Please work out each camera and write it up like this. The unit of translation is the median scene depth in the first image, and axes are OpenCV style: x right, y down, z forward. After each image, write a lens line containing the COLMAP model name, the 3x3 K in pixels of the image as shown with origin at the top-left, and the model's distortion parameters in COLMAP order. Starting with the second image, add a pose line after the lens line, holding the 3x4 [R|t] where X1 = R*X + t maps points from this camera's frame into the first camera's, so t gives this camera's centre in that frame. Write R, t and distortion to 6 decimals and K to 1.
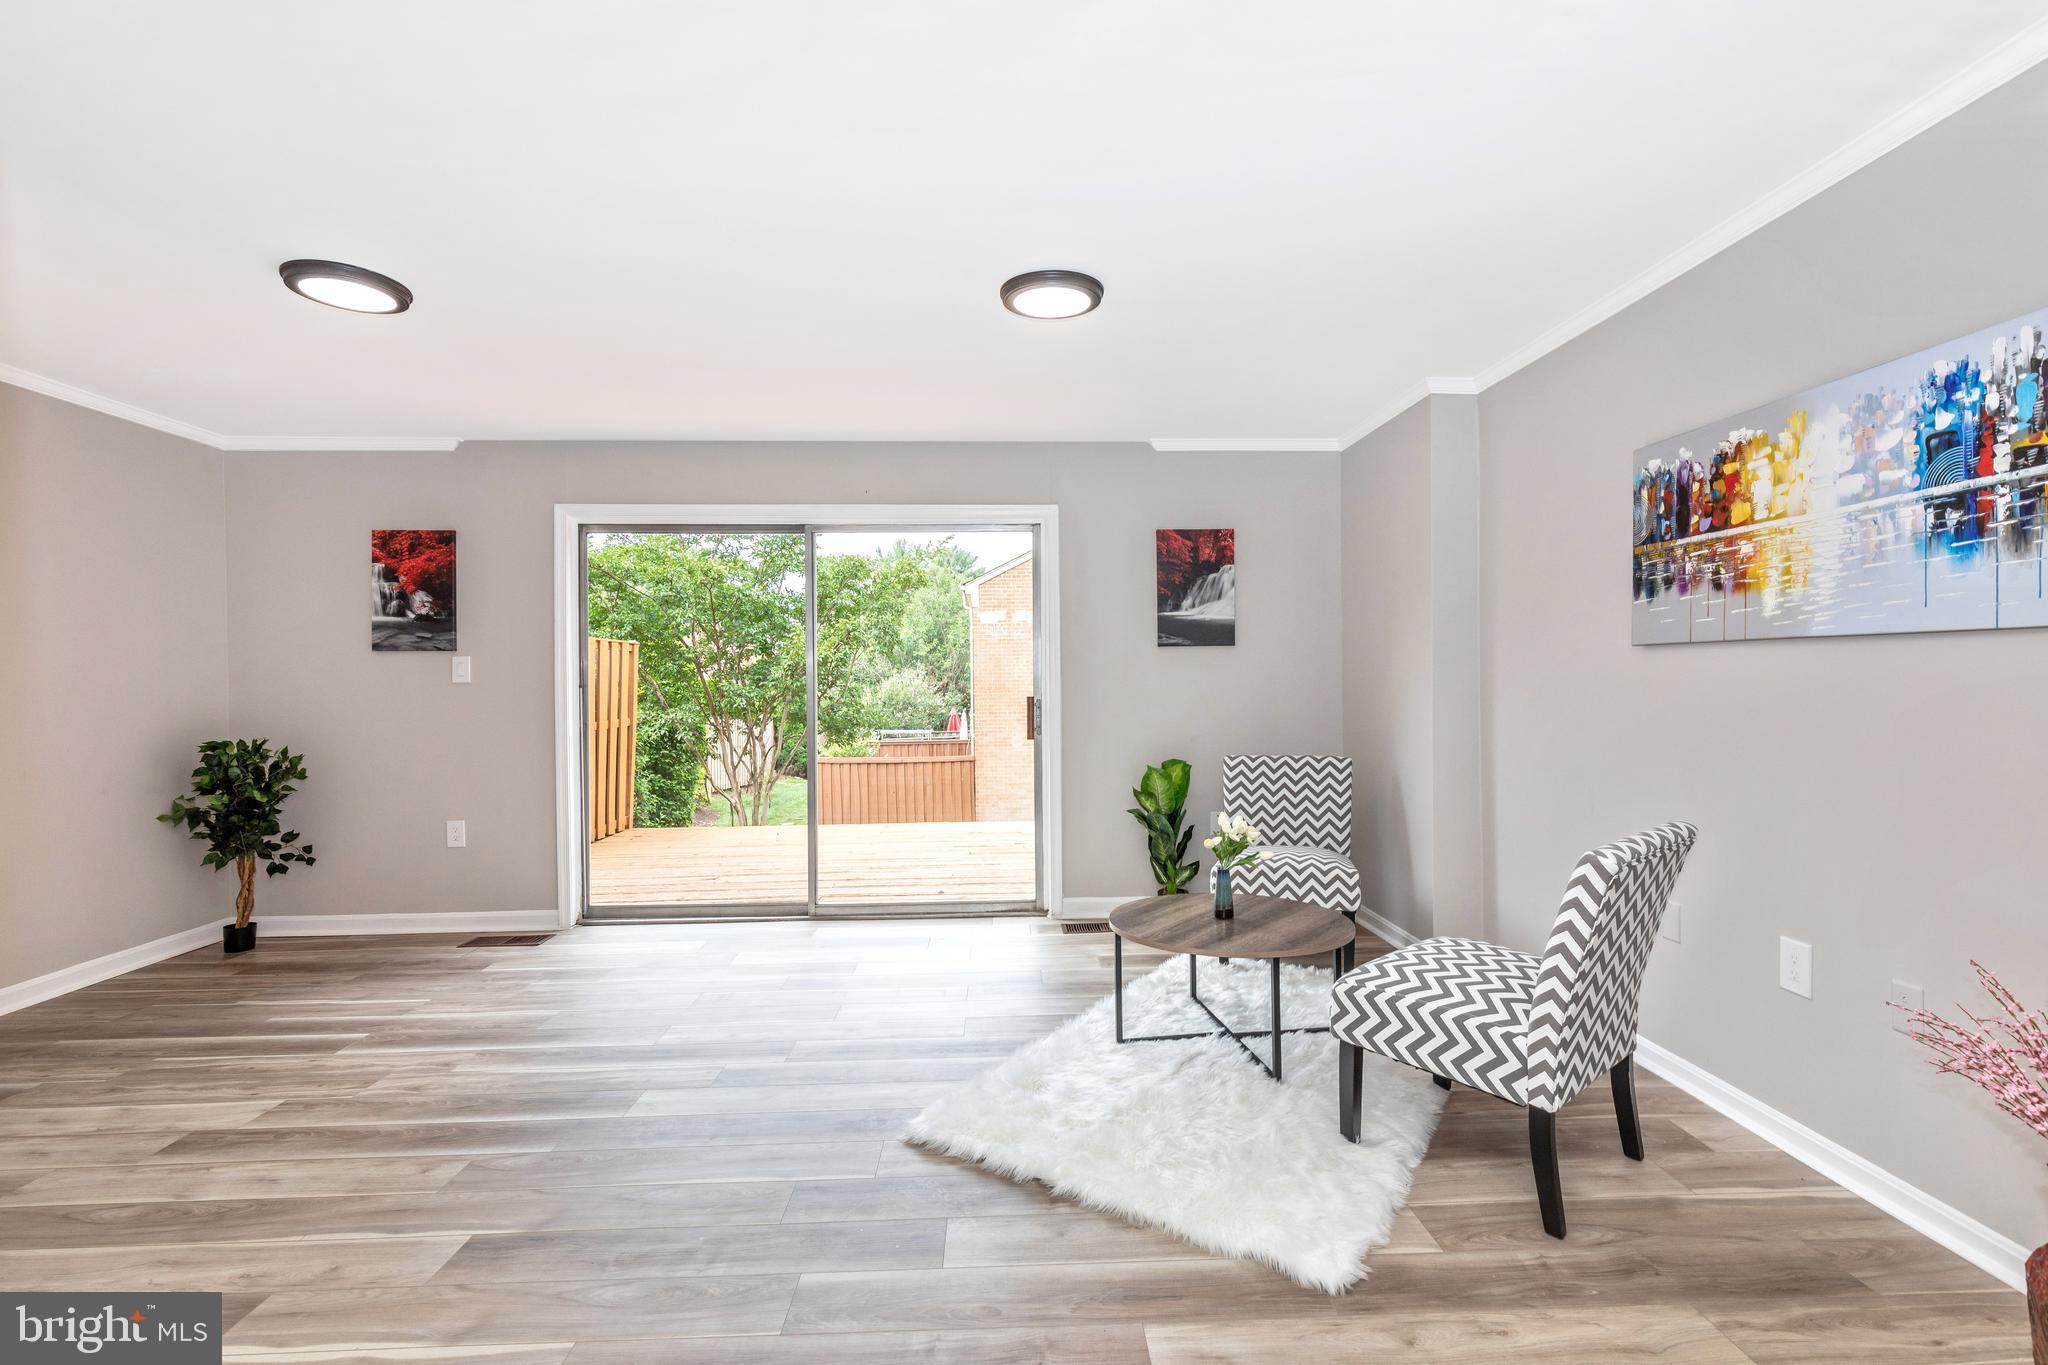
lens RADIAL K [[930.2, 0, 1006.5], [0, 930.2, 687.1], [0, 0, 1]] dist [0.008495, -0.000612]
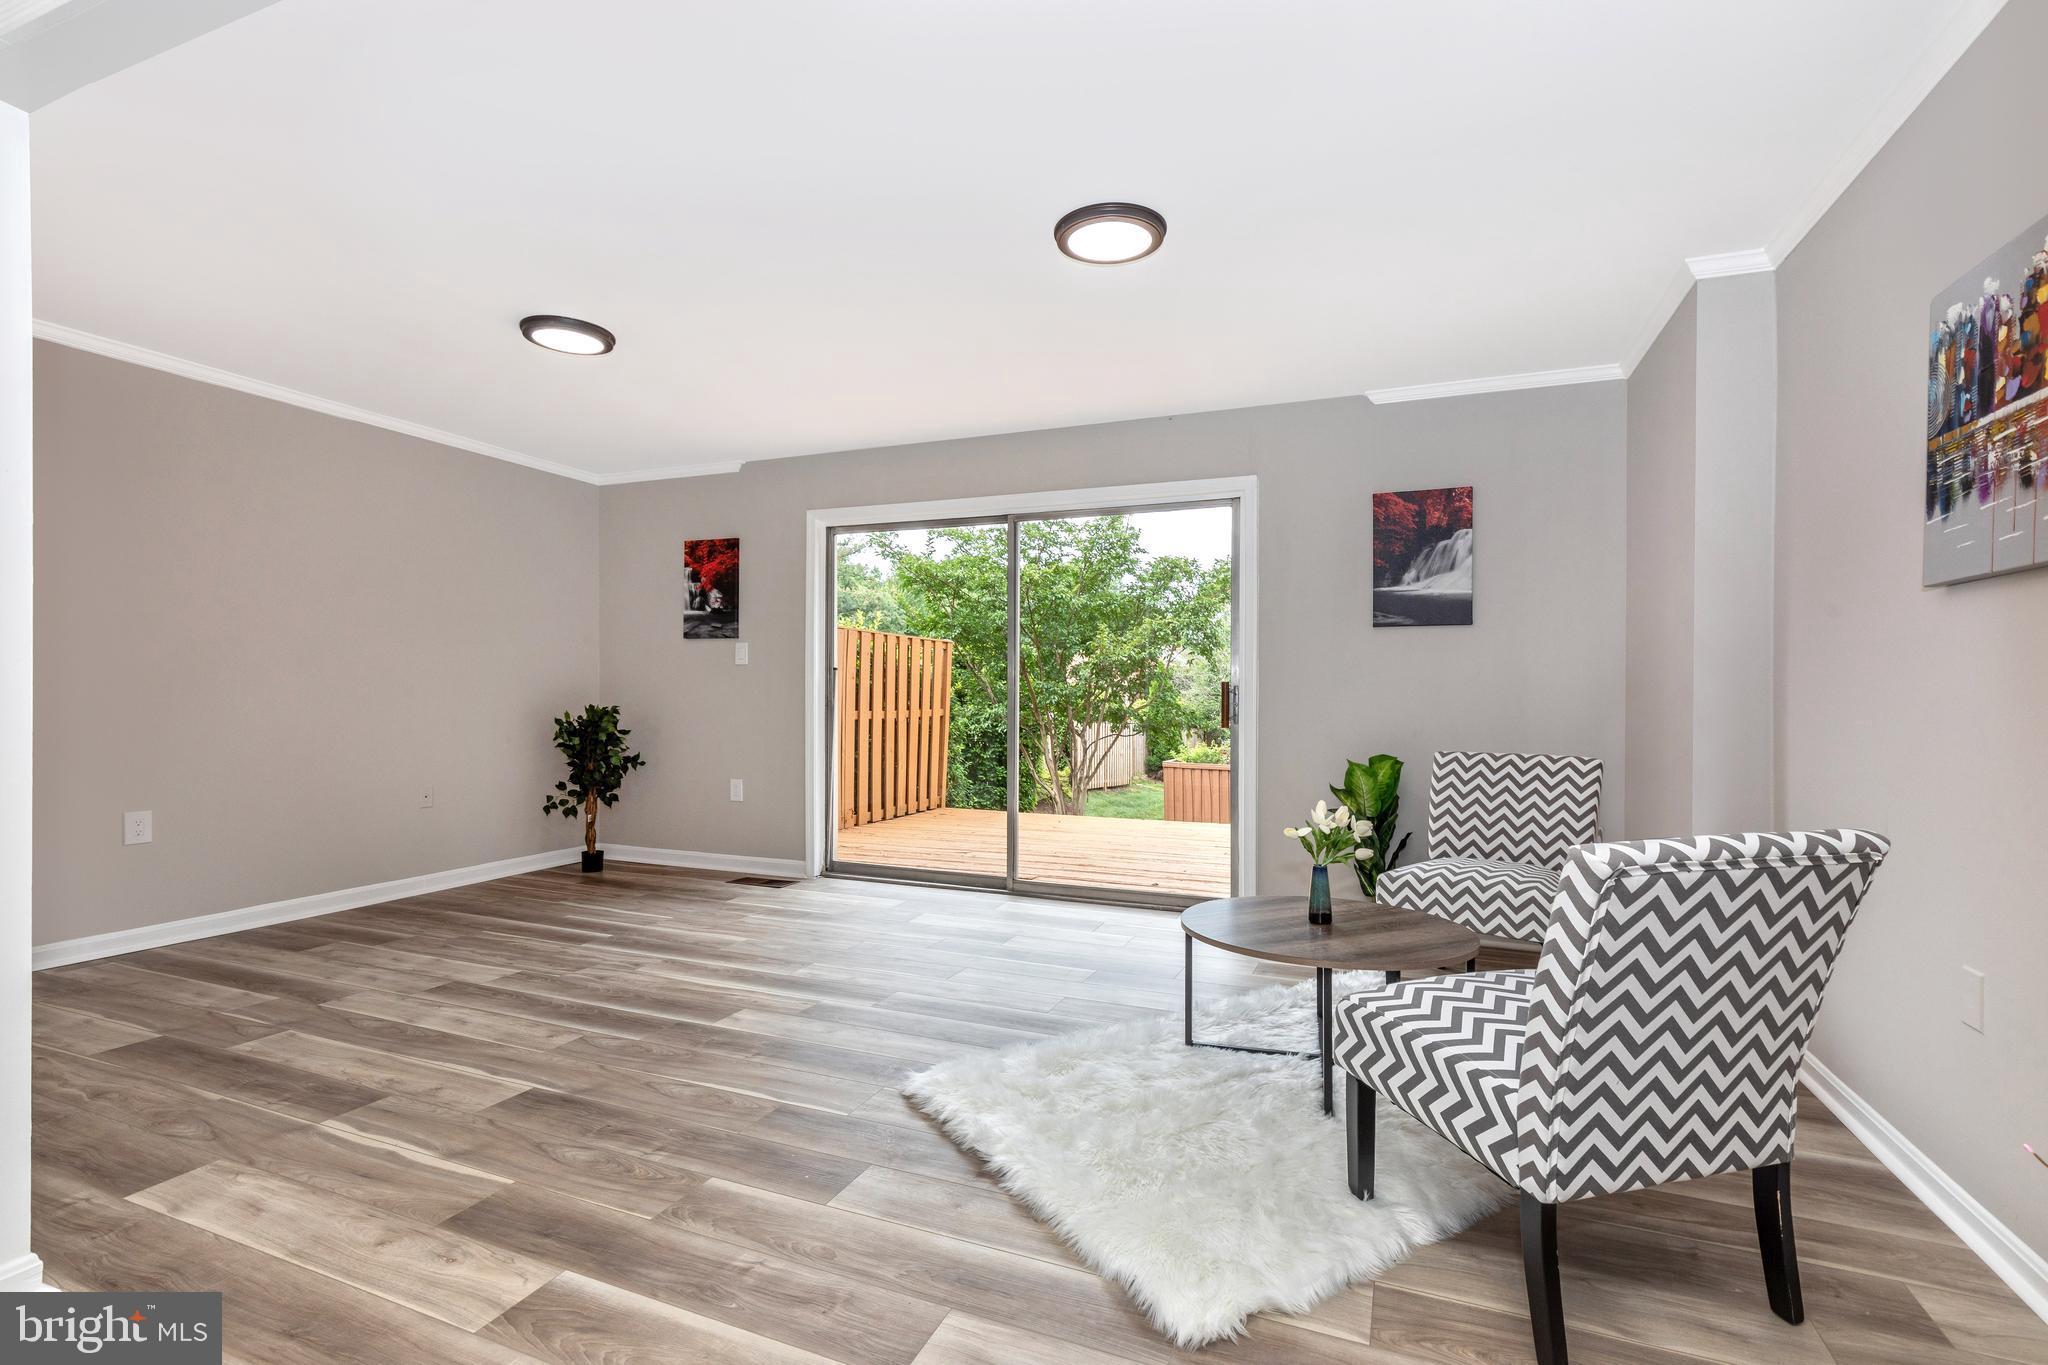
lens RADIAL K [[906.2, 0, 1001.7], [0, 906.2, 702.4], [0, 0, 1]] dist [0.011061, -0.005782]
pose [[0.912018, 0.020900, -0.409616, 0.339028], [-0.019283, 0.999781, 0.008080, 0.047426], [0.409696, 0.000530, 0.912222, 0.125765]]
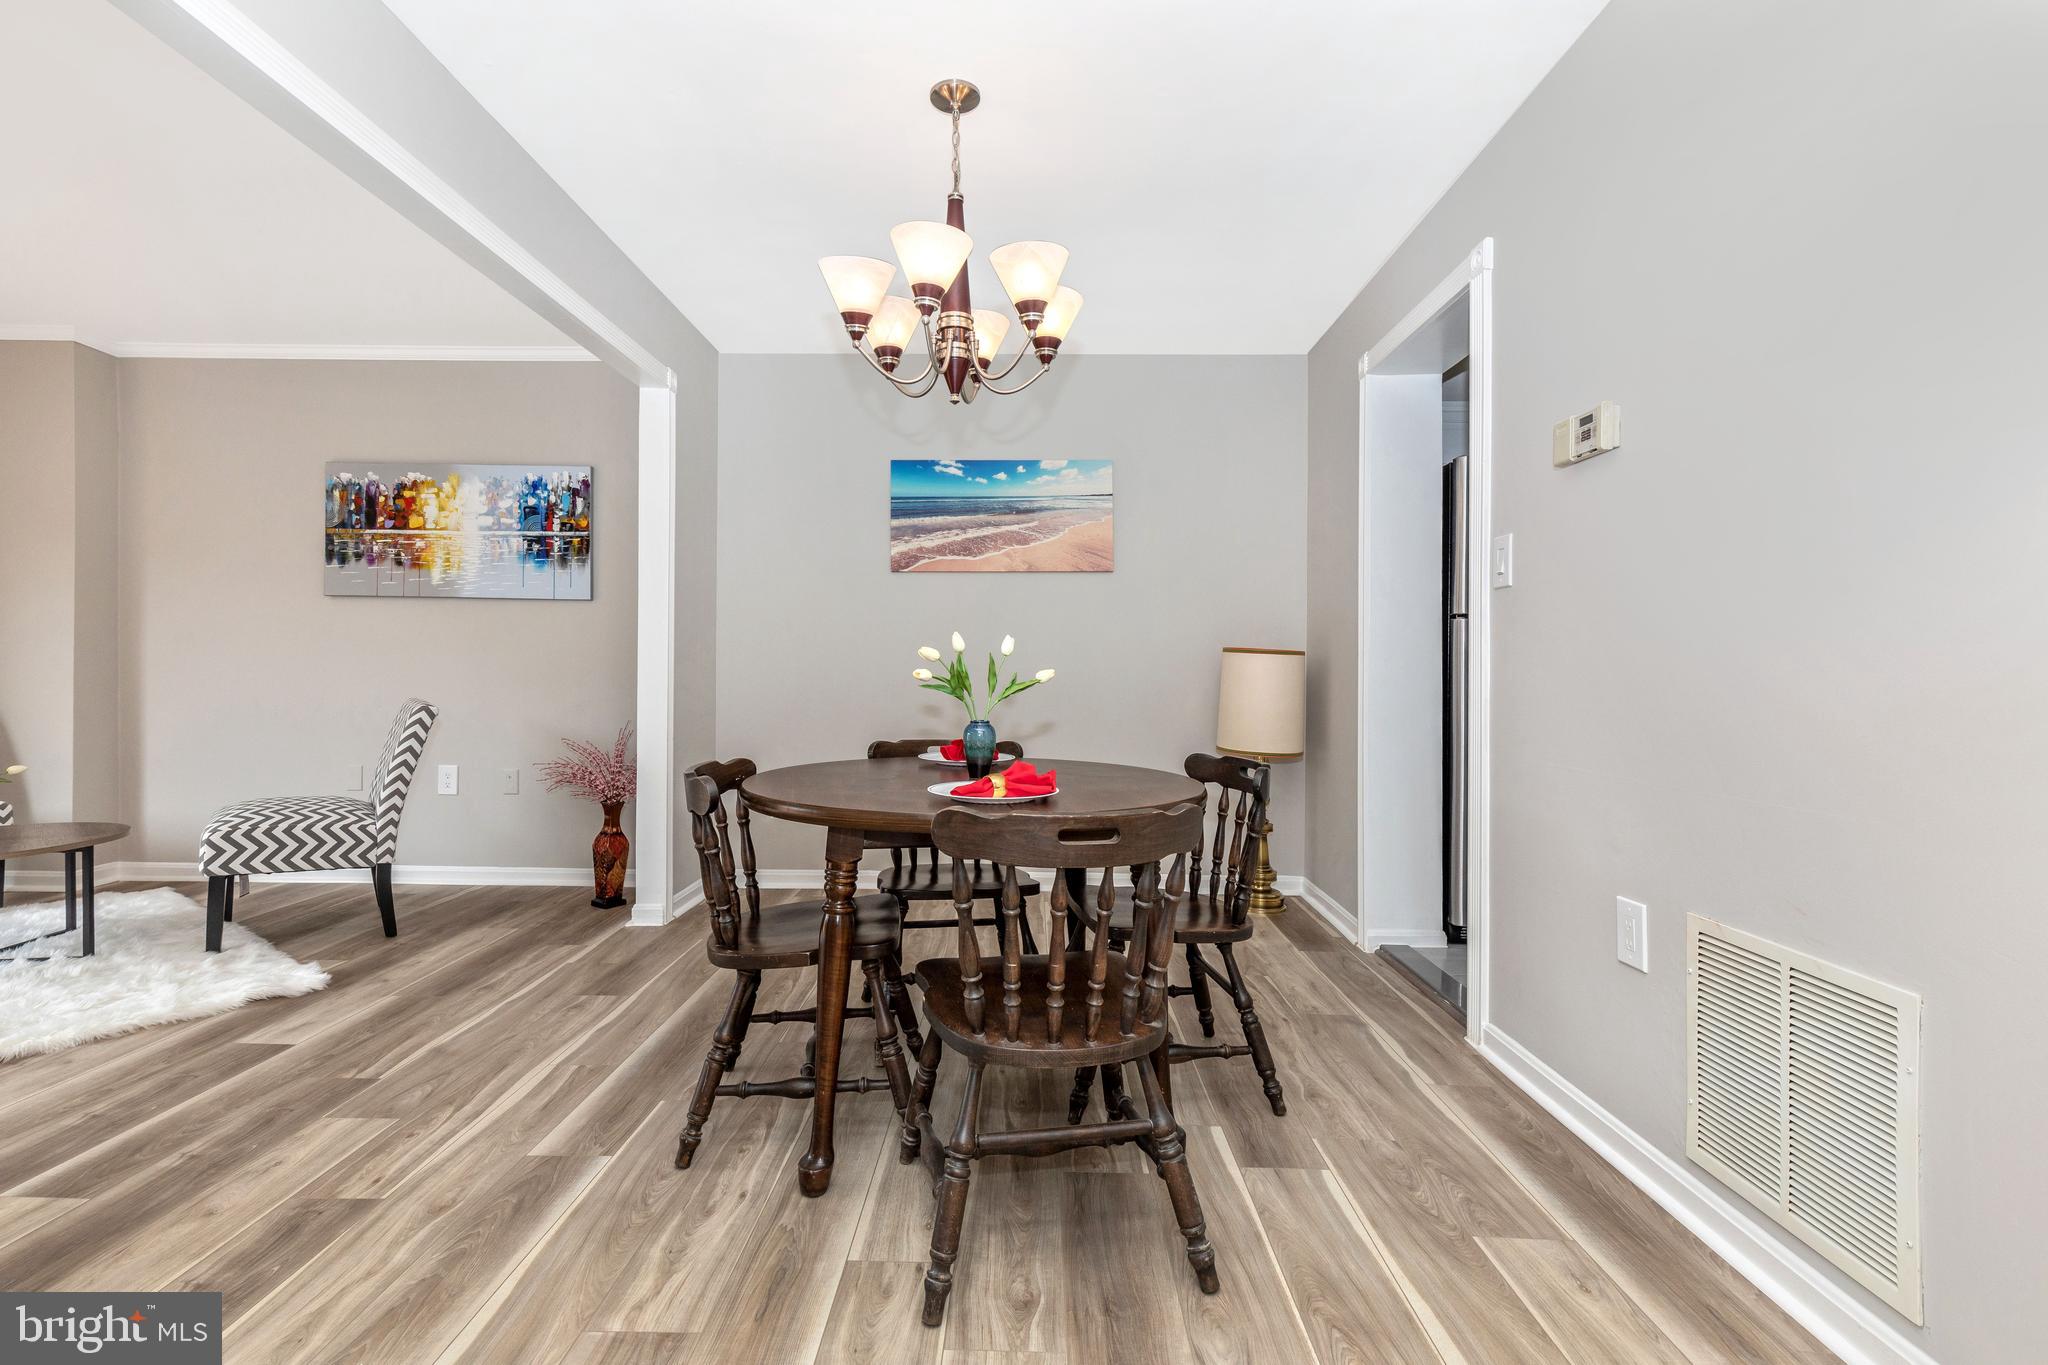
lens RADIAL K [[931.2, 0, 1028.4], [0, 931.2, 680.4], [0, 0, 1]] dist [0.008916, -0.000886]
pose [[0.038891, -0.001522, 0.999242, -0.755943], [-0.005195, 0.999985, 0.001726, 0.080691], [-0.999230, -0.005258, 0.038883, -0.155597]]
